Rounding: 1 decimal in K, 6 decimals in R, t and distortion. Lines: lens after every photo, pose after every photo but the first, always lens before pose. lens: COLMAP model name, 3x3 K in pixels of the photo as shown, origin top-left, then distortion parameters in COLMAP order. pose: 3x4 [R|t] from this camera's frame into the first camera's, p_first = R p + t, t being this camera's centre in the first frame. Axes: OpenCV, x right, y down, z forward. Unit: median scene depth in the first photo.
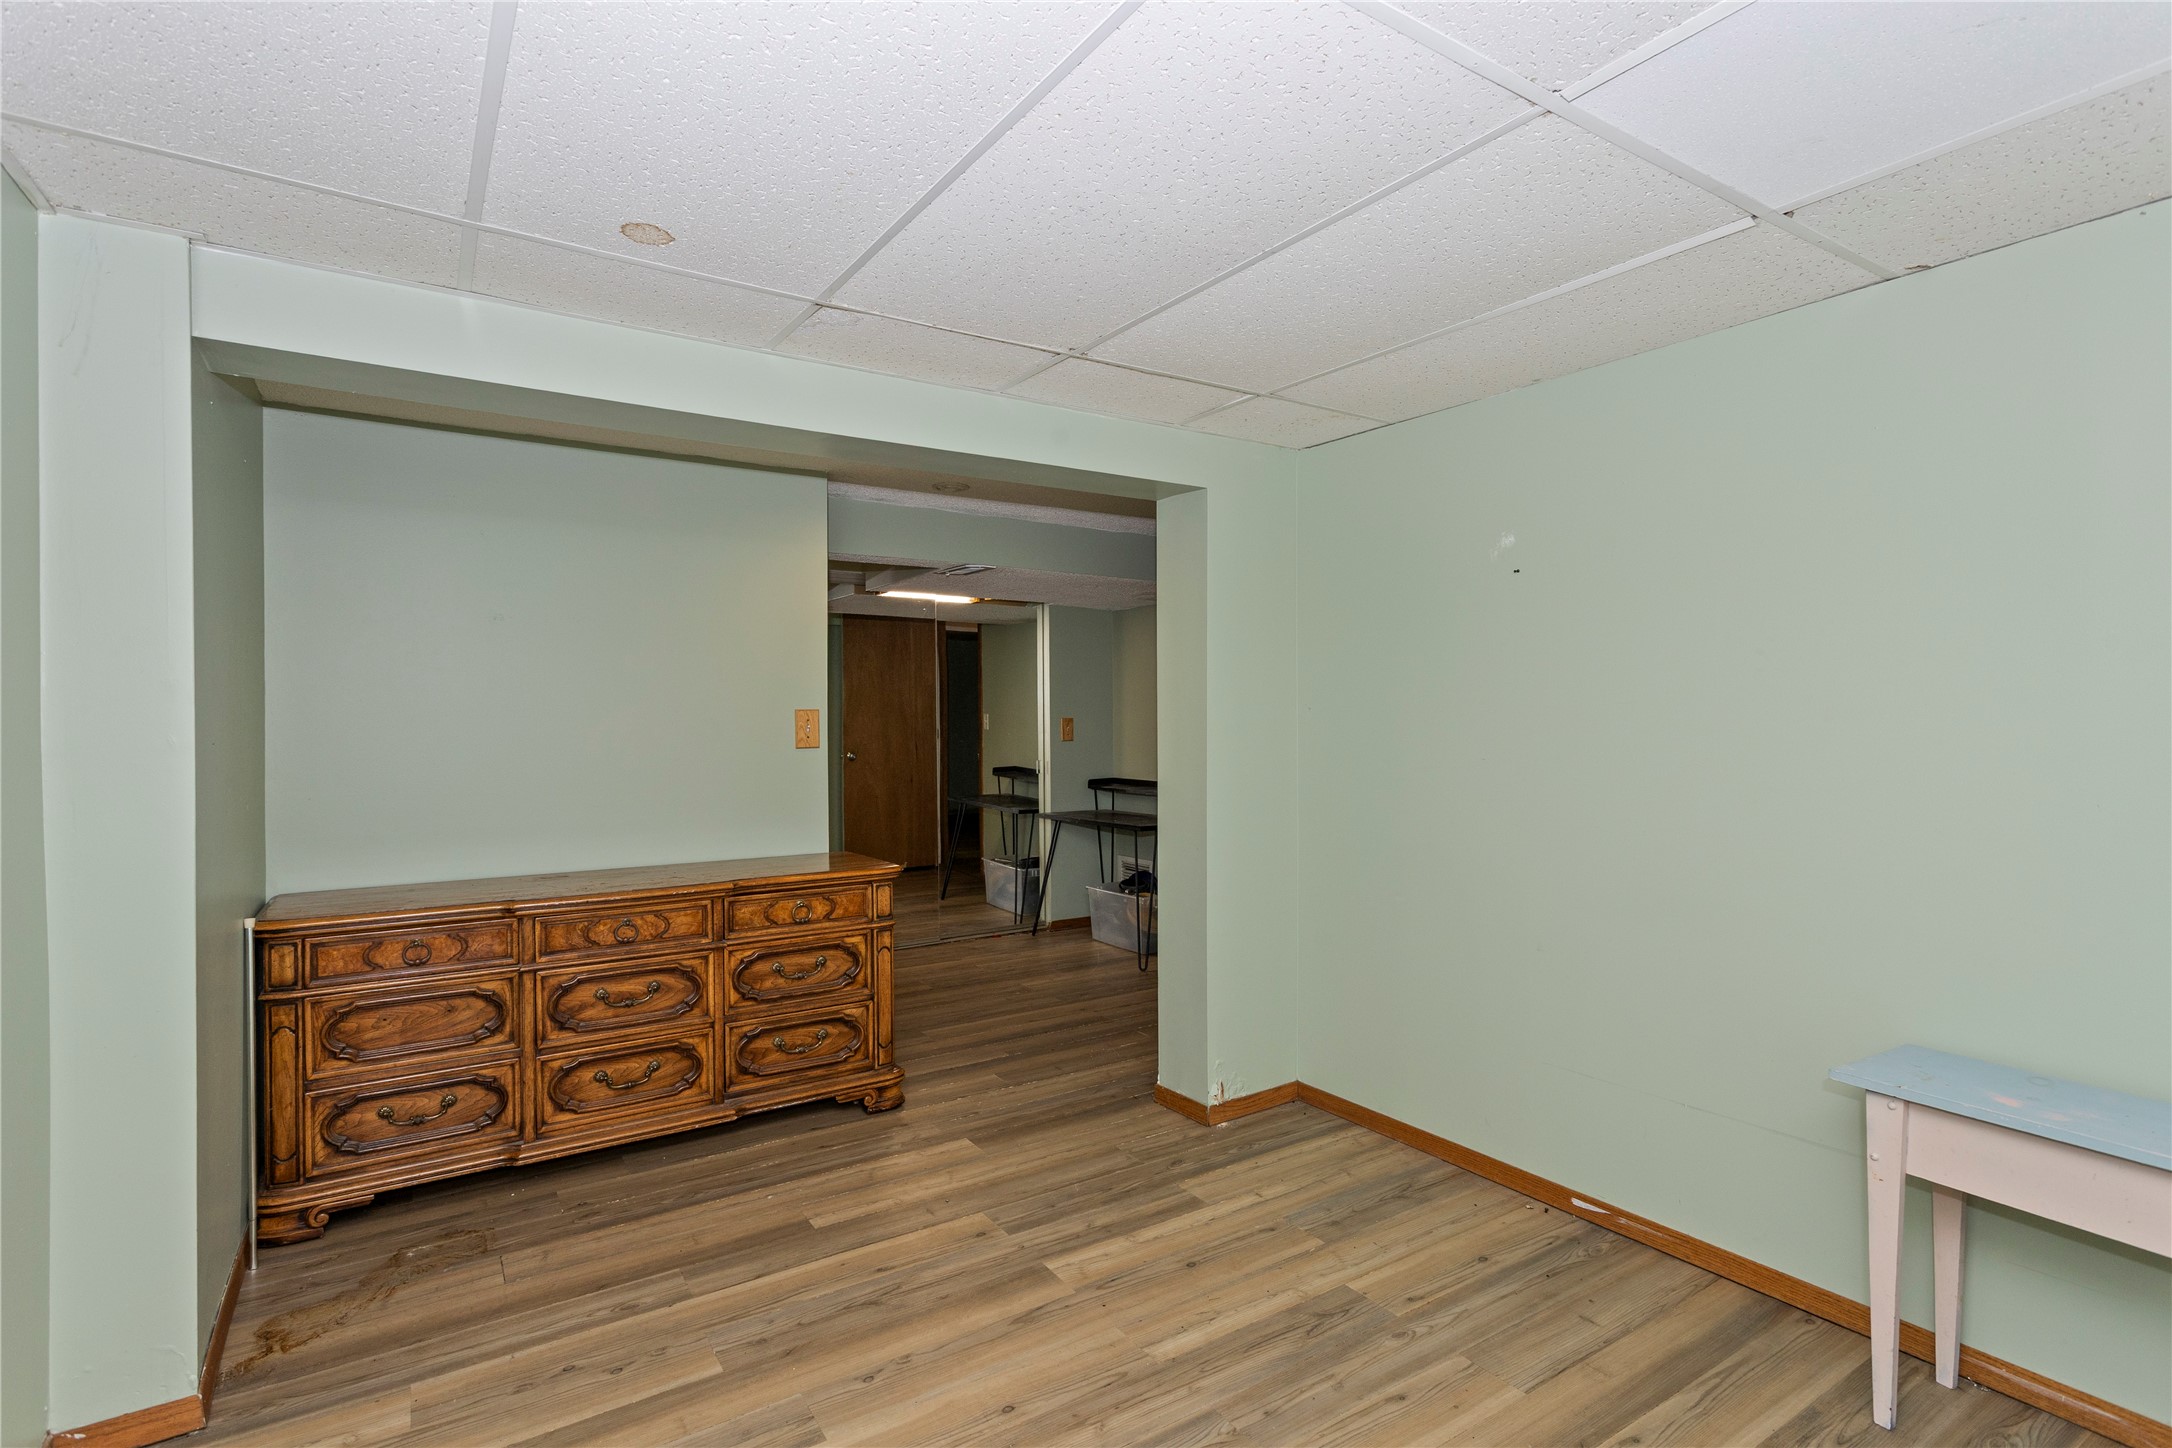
lens RADIAL K [[1044.3, 0, 1095.6], [0, 1044.3, 735.3], [0, 0, 1]] dist [0.003824, 0.002596]
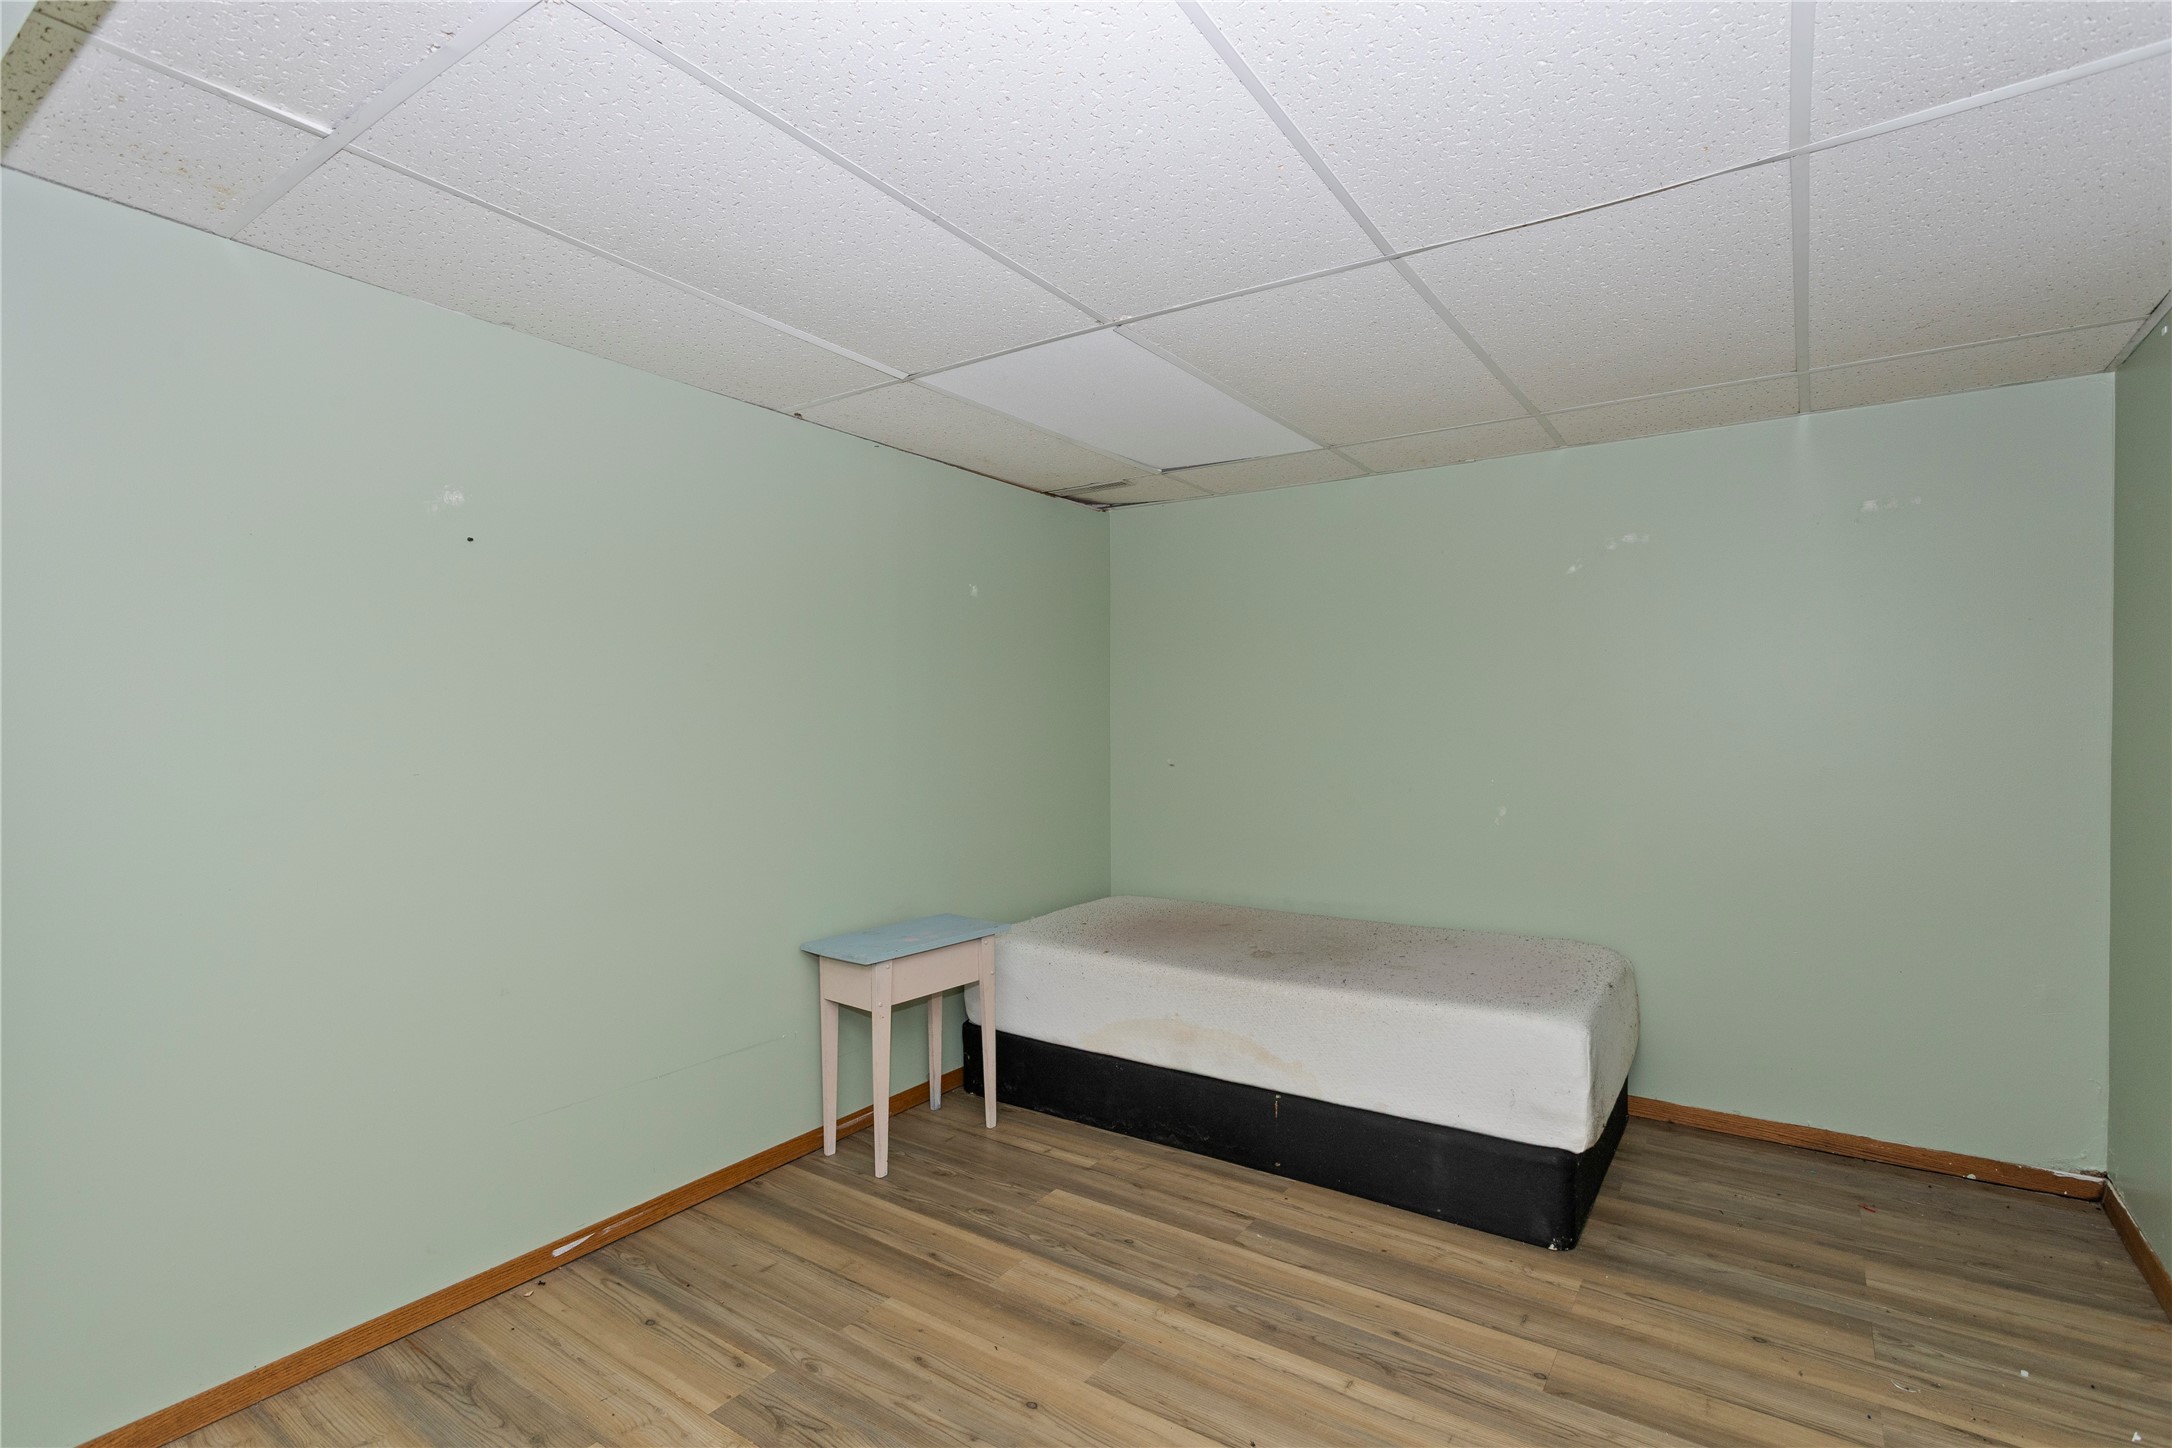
lens RADIAL K [[1044.3, 0, 1095.6], [0, 1044.3, 735.3], [0, 0, 1]] dist [0.003824, 0.002596]
pose [[-0.373974, -0.018296, 0.927259, -0.667657], [0.018785, 0.999451, 0.027297, -0.023382], [-0.927249, 0.027627, -0.373425, 1.080622]]
